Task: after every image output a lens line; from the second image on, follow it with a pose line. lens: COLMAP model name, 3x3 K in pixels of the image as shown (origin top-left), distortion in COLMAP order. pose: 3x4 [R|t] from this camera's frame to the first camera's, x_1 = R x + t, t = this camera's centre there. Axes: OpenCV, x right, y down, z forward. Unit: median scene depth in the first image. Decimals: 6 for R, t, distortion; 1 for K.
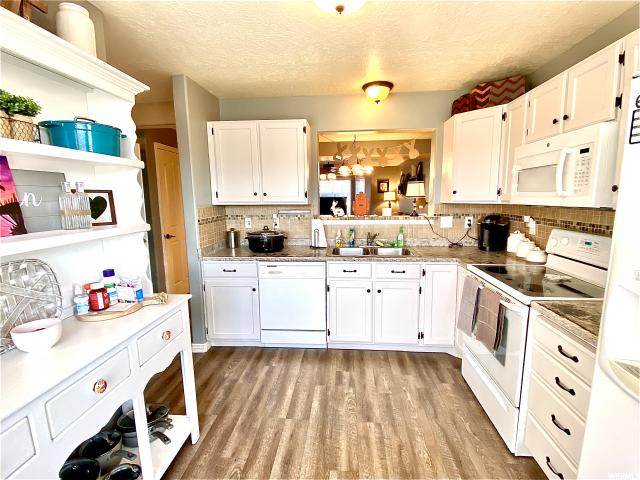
lens RADIAL K [[297.4, 0, 323.7], [0, 297.4, 236.6], [0, 0, 1]] dist [0.022396, -0.027874]
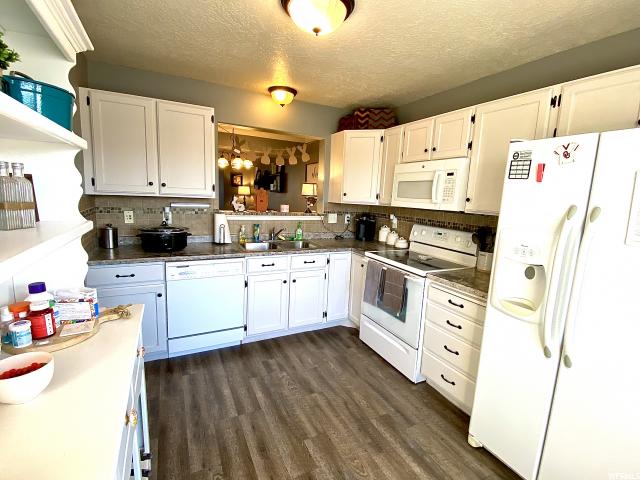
lens RADIAL K [[297.4, 0, 323.7], [0, 297.4, 236.6], [0, 0, 1]] dist [0.022396, -0.027874]
pose [[0.852293, -0.025179, 0.522459, -0.291955], [0.013977, 0.999580, 0.025372, -0.007310], [-0.522878, -0.014322, 0.852287, 0.007069]]
